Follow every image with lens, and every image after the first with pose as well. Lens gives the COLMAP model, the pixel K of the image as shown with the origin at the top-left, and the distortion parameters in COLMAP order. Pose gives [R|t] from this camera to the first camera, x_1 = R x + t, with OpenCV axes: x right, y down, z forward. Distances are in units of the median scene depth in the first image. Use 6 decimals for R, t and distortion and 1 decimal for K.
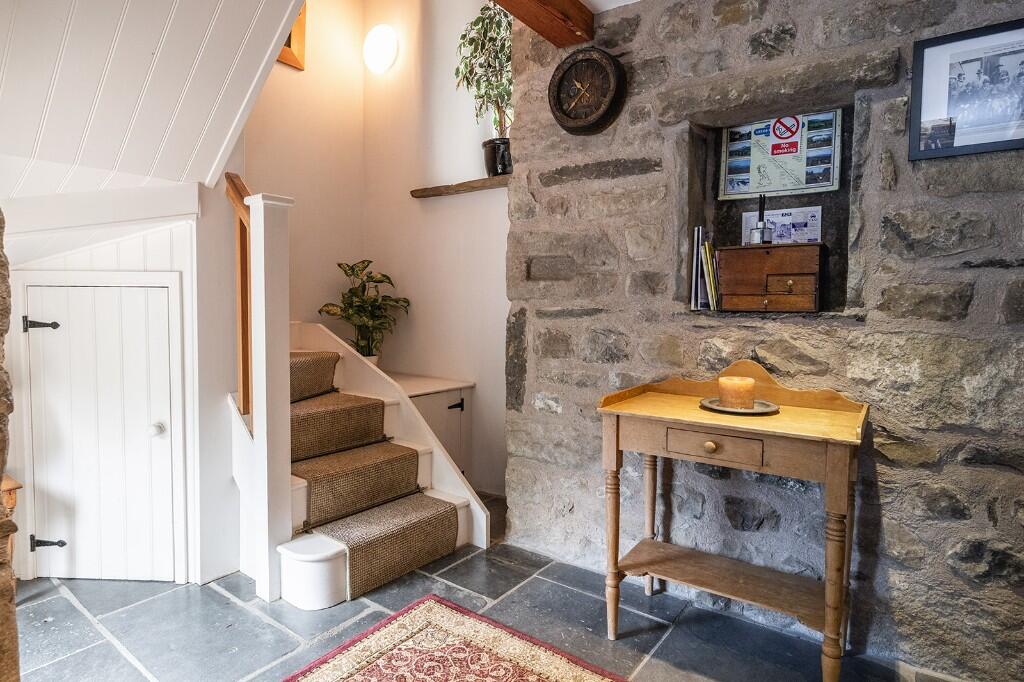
lens RADIAL K [[544.2, 0, 516.0], [0, 544.2, 329.7], [0, 0, 1]] dist [-0.001288, -0.000146]
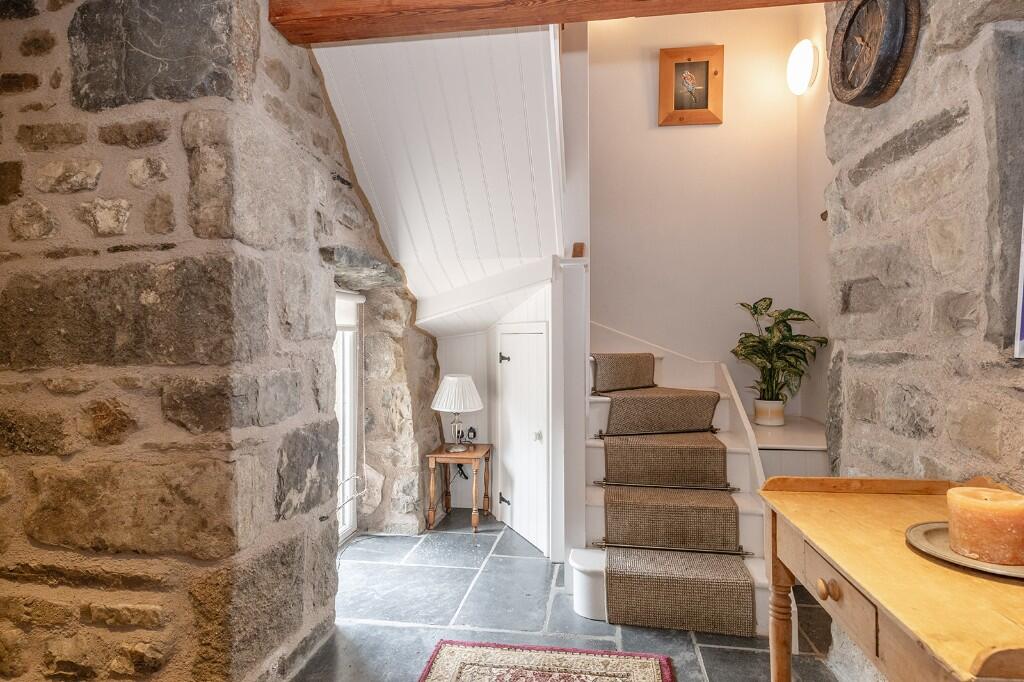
lens RADIAL K [[525.6, 0, 512.2], [0, 525.6, 332.7], [0, 0, 1]] dist [0.001899, 0.000483]
pose [[0.490854, -0.019761, -0.871018, 0.478424], [-0.037125, 0.998360, -0.043571, -0.018285], [0.870450, 0.053724, 0.489316, 0.277872]]
